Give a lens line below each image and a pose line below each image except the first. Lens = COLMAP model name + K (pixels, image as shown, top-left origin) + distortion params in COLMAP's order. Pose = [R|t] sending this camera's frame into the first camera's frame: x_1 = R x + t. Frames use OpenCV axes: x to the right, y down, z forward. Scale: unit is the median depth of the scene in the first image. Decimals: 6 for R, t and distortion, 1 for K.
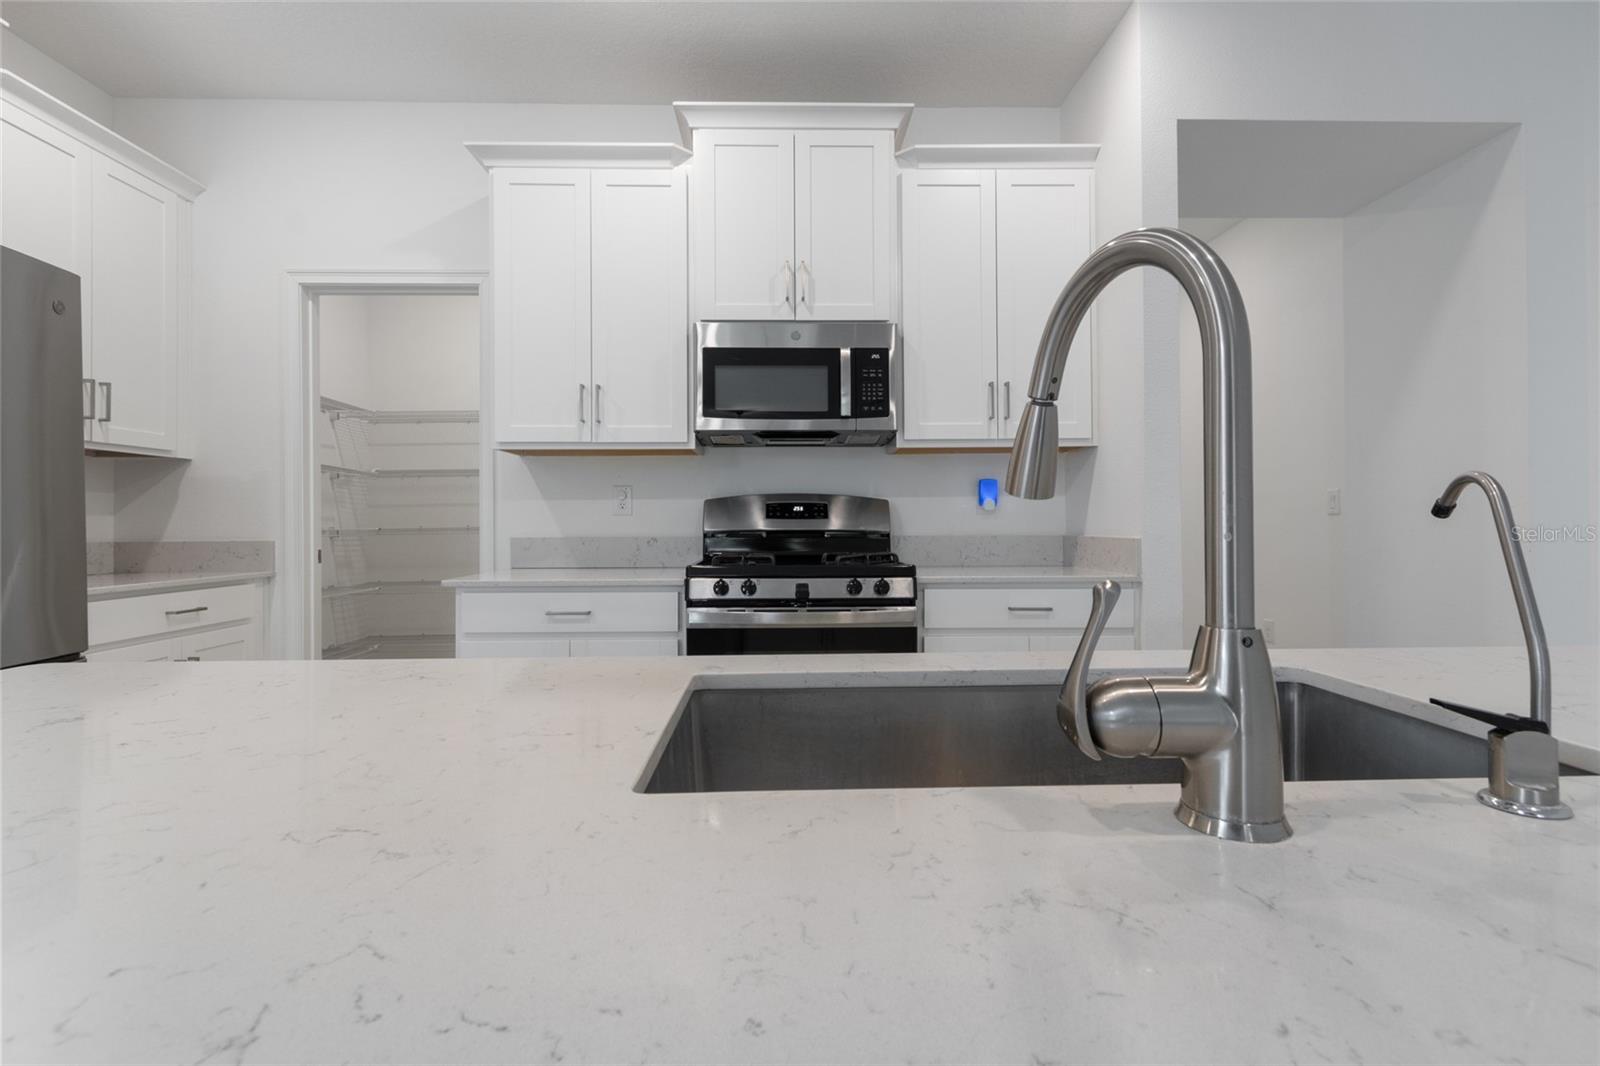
lens RADIAL K [[740.6, 0, 804.6], [0, 740.6, 517.1], [0, 0, 1]] dist [0.005753, -0.001447]
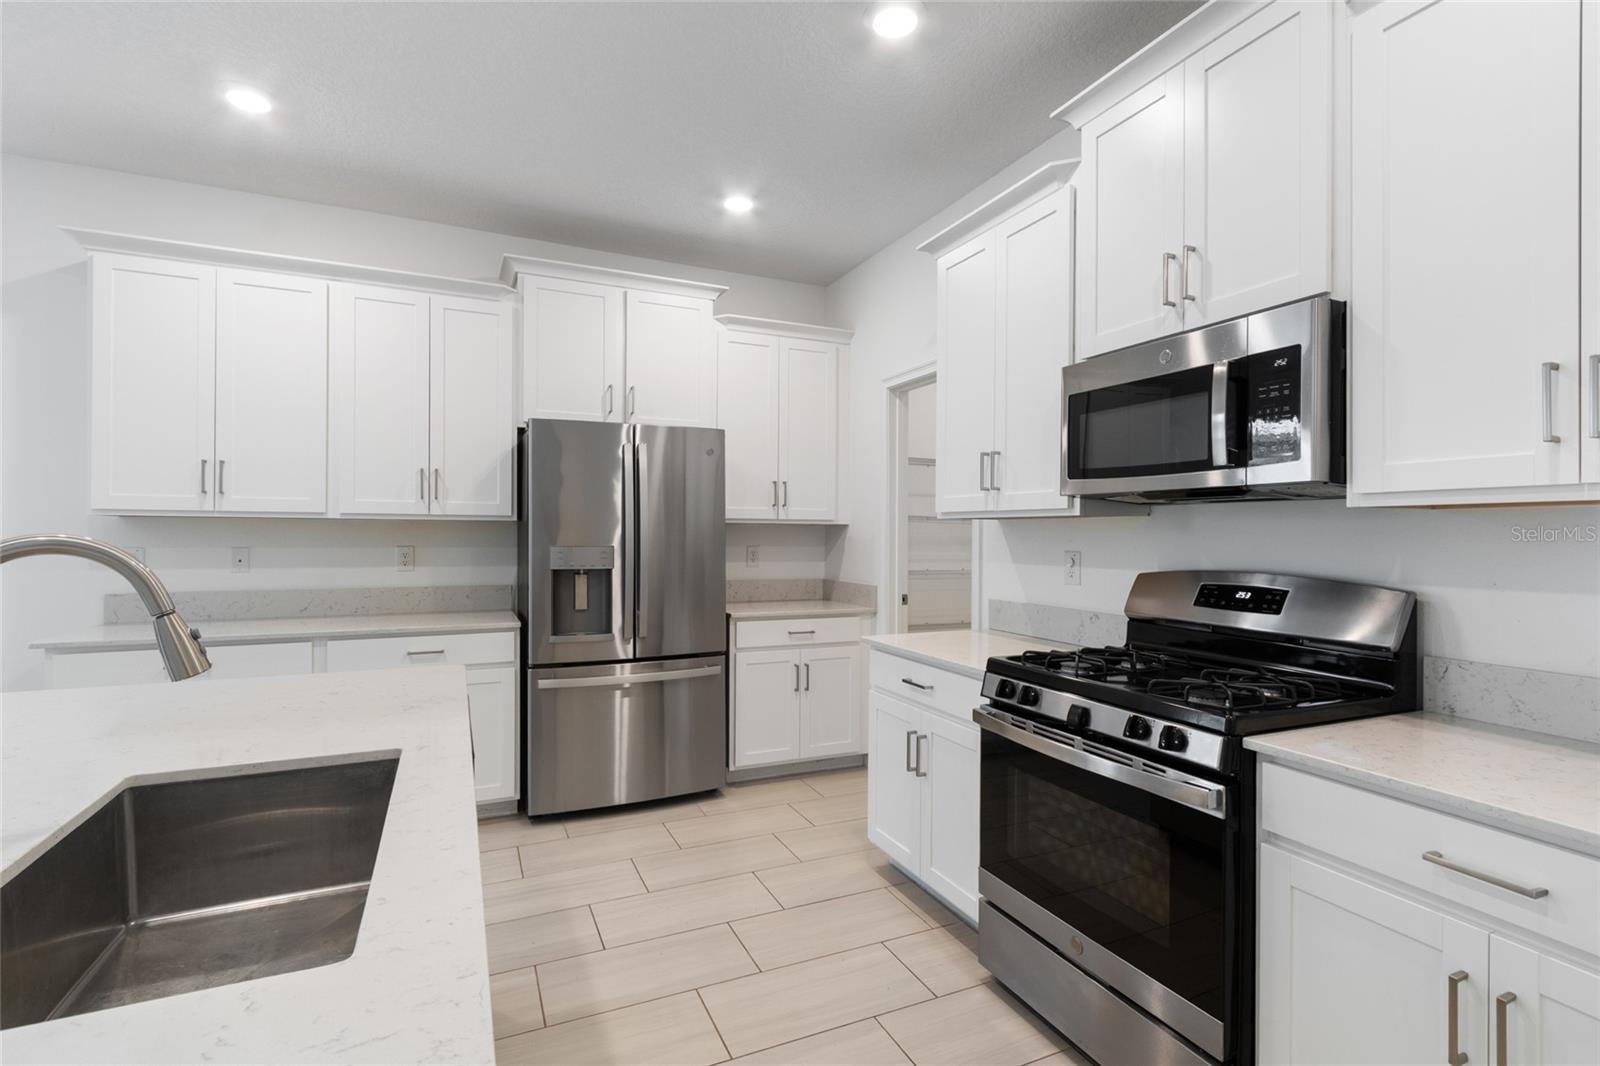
lens RADIAL K [[740.6, 0, 799.1], [0, 740.6, 538.7], [0, 0, 1]] dist [0.005753, -0.001447]
pose [[0.386356, 0.015520, -0.922219, 0.497668], [-0.001786, 0.999869, 0.016079, -0.078909], [0.922348, -0.004565, 0.386333, 0.387070]]
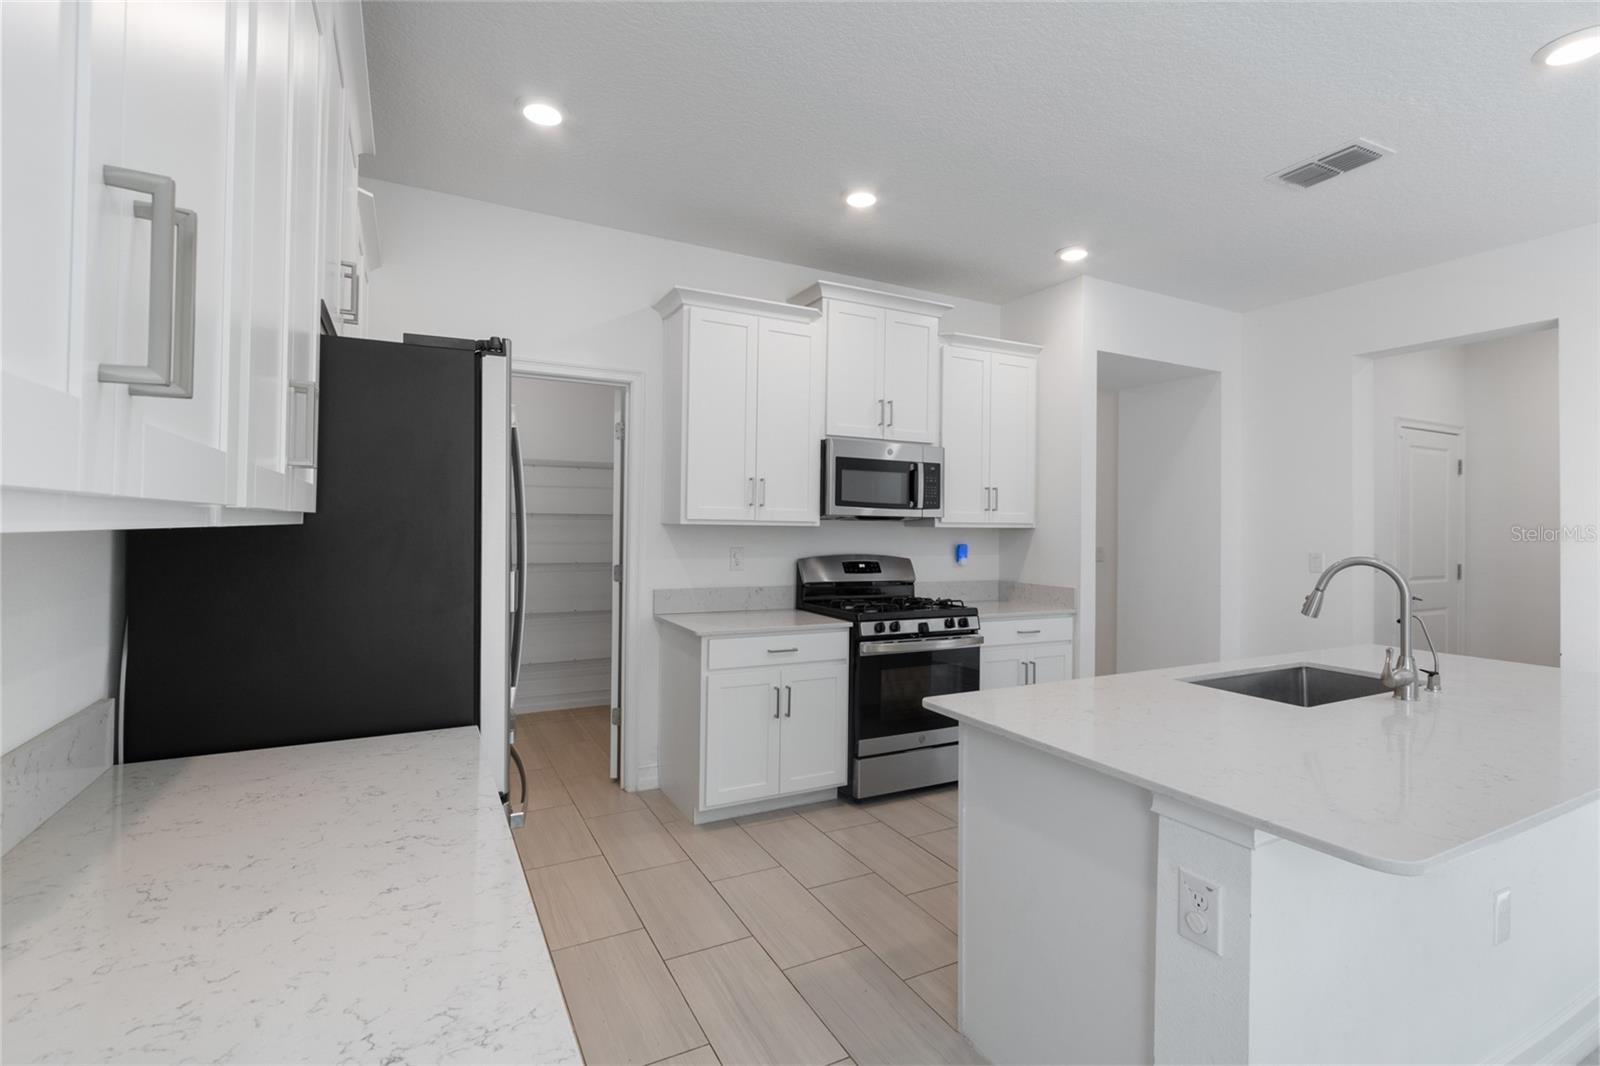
lens RADIAL K [[740.6, 0, 805.3], [0, 740.6, 519.5], [0, 0, 1]] dist [0.005753, -0.001447]
pose [[0.893899, 0.022714, 0.447693, -0.796662], [-0.023052, 0.999723, -0.004694, -0.097549], [-0.447676, -0.006124, 0.894175, -0.235248]]
